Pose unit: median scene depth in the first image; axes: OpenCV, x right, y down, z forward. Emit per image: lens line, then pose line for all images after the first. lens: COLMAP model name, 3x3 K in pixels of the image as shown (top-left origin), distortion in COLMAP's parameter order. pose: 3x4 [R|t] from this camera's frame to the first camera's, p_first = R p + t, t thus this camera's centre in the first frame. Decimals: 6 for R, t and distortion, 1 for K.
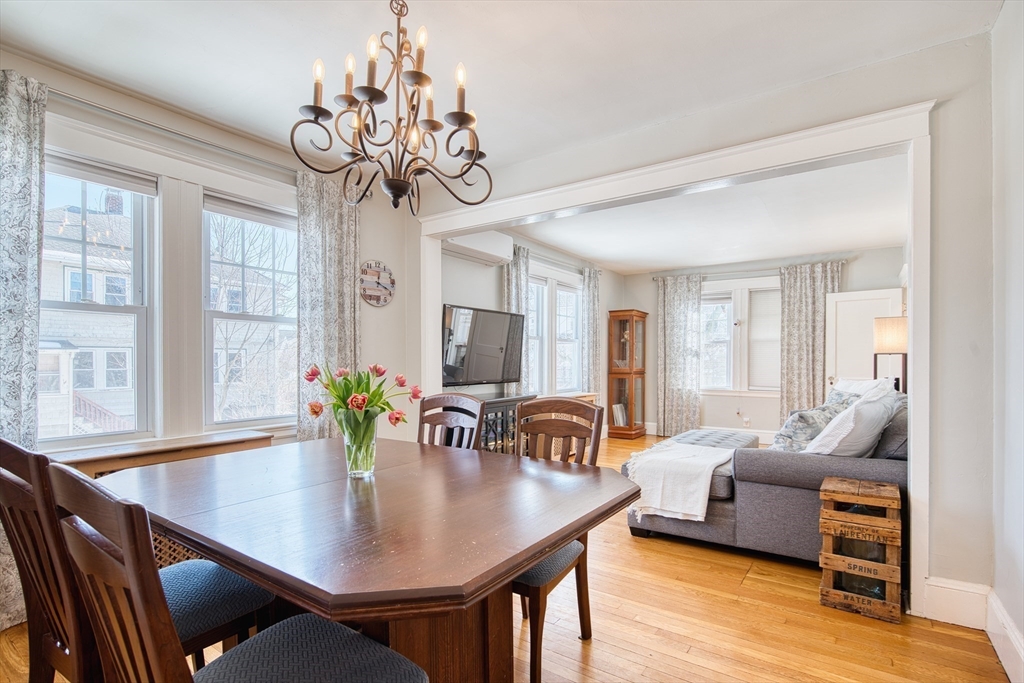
lens RADIAL K [[469.5, 0, 517.9], [0, 469.5, 367.3], [0, 0, 1]] dist [-0.000945, -0.000233]
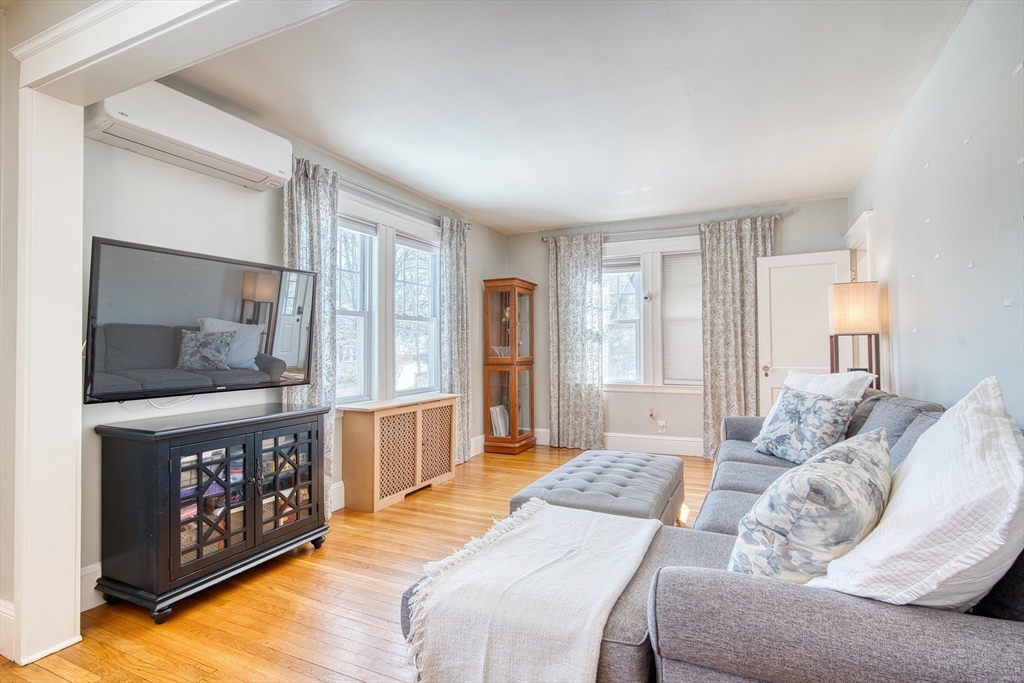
lens RADIAL K [[463.8, 0, 511.3], [0, 463.8, 342.2], [0, 0, 1]] dist [-0.001172, -0.000123]
pose [[0.988114, -0.007181, 0.153556, 0.139273], [0.011019, 0.999647, -0.024159, -0.004761], [-0.153328, 0.025564, 0.987845, 0.308224]]
